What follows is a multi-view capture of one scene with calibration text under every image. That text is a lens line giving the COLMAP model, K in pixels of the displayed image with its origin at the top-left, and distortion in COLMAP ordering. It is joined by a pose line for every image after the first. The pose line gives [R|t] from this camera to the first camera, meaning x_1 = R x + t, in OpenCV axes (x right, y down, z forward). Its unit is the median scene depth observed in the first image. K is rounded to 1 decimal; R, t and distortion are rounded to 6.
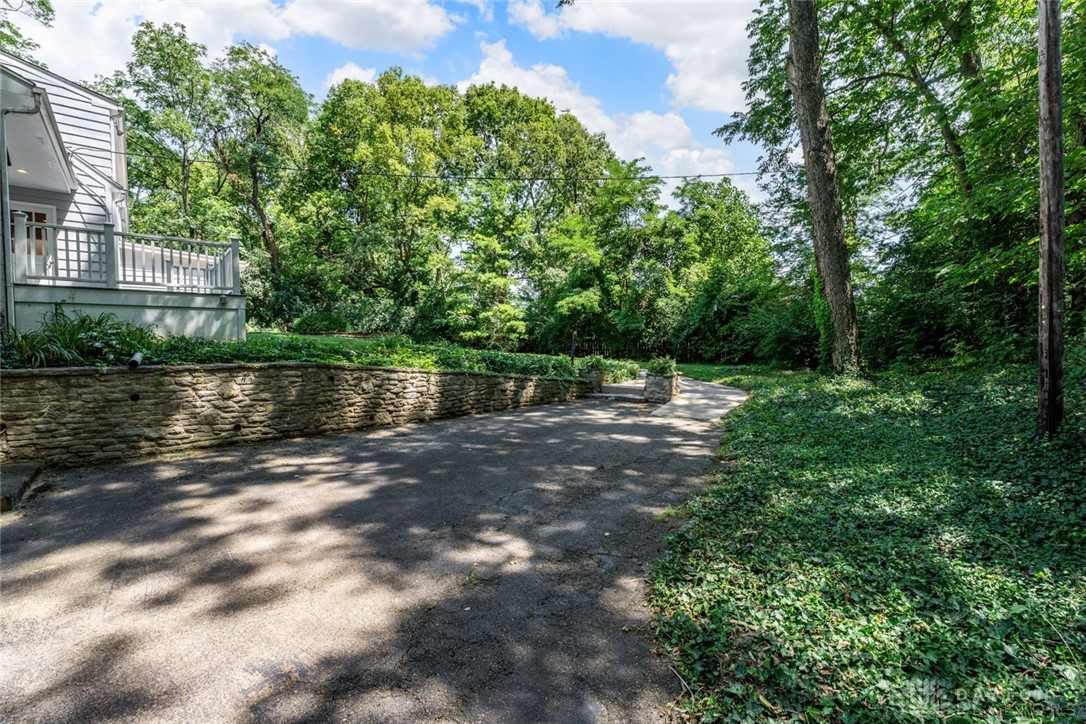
lens RADIAL K [[477.1, 0, 538.7], [0, 477.1, 362.1], [0, 0, 1]] dist [0.001224, 0.000169]
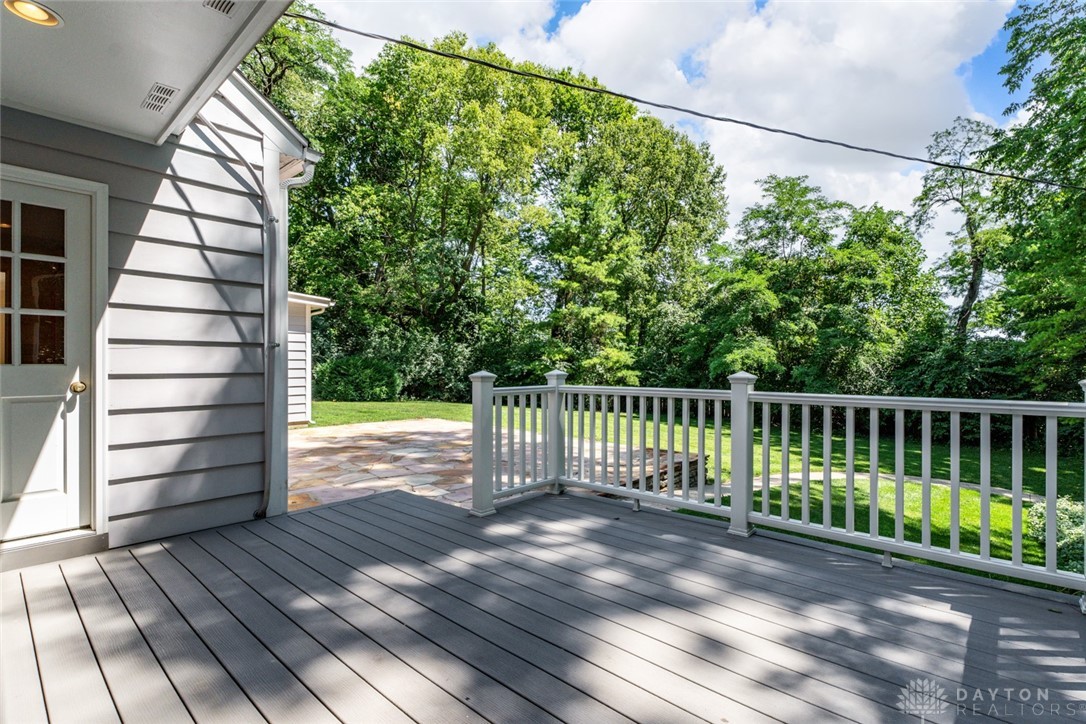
lens RADIAL K [[504.3, 0, 599.5], [0, 504.3, 361.8], [0, 0, 1]] dist [0.000736, 0.000273]
pose [[0.982502, 0.012688, 0.185818, -0.291302], [-0.005283, 0.999174, -0.040289, -0.079649], [-0.186175, 0.038602, 0.981758, 0.246704]]
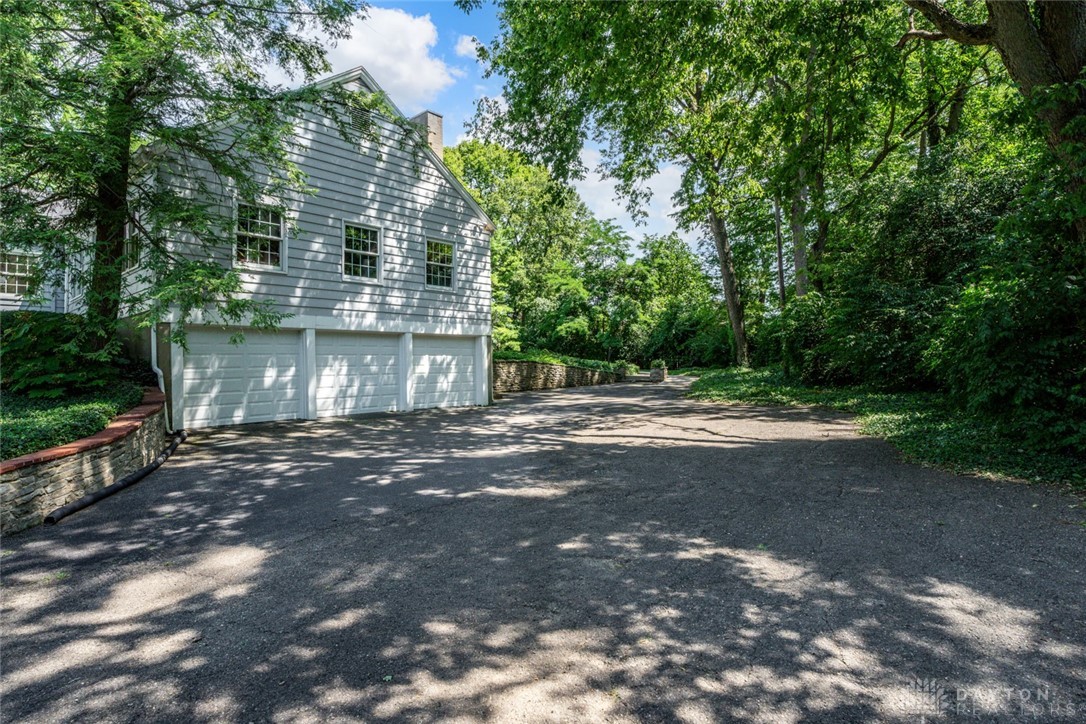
lens RADIAL K [[553.9, 0, 542.5], [0, 553.9, 346.5], [0, 0, 1]] dist [-0.001474, -0.000052]
pose [[0.988496, -0.009848, 0.150923, -0.222094], [0.020961, 0.997169, -0.072218, 0.036228], [-0.149785, 0.074550, 0.985904, -0.476104]]
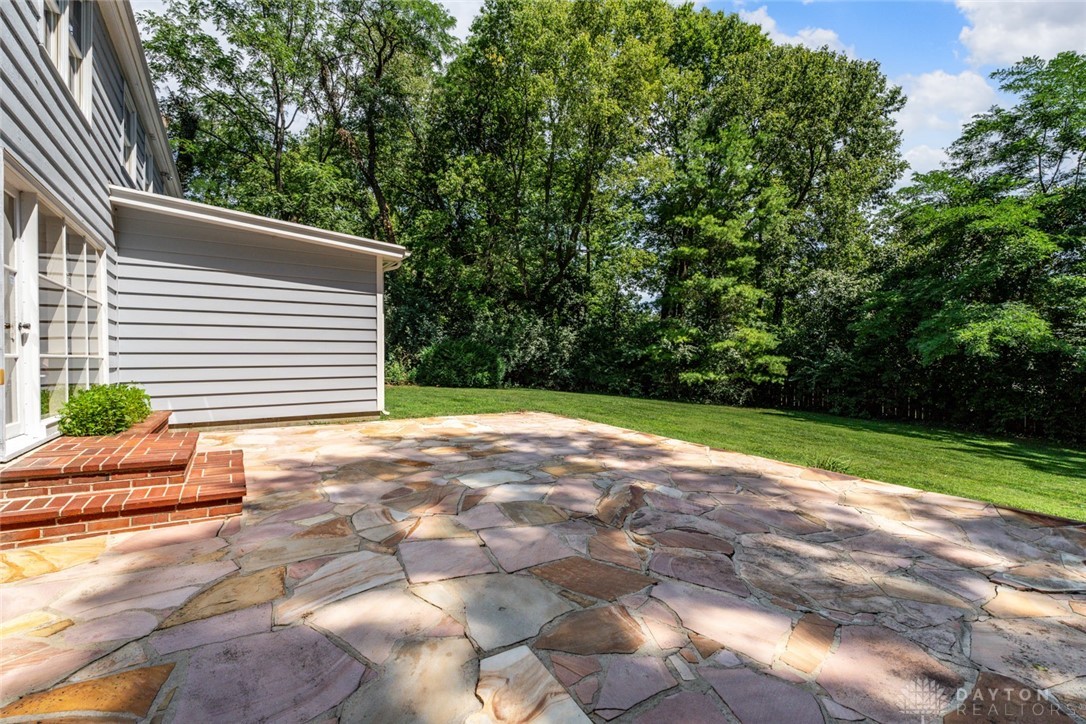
lens RADIAL K [[477.1, 0, 538.7], [0, 477.1, 362.1], [0, 0, 1]] dist [0.001224, 0.000169]
pose [[0.991650, 0.014743, -0.128112, -0.315124], [-0.017301, 0.999672, -0.018882, -0.072872], [0.127791, 0.020941, 0.991580, 0.427291]]
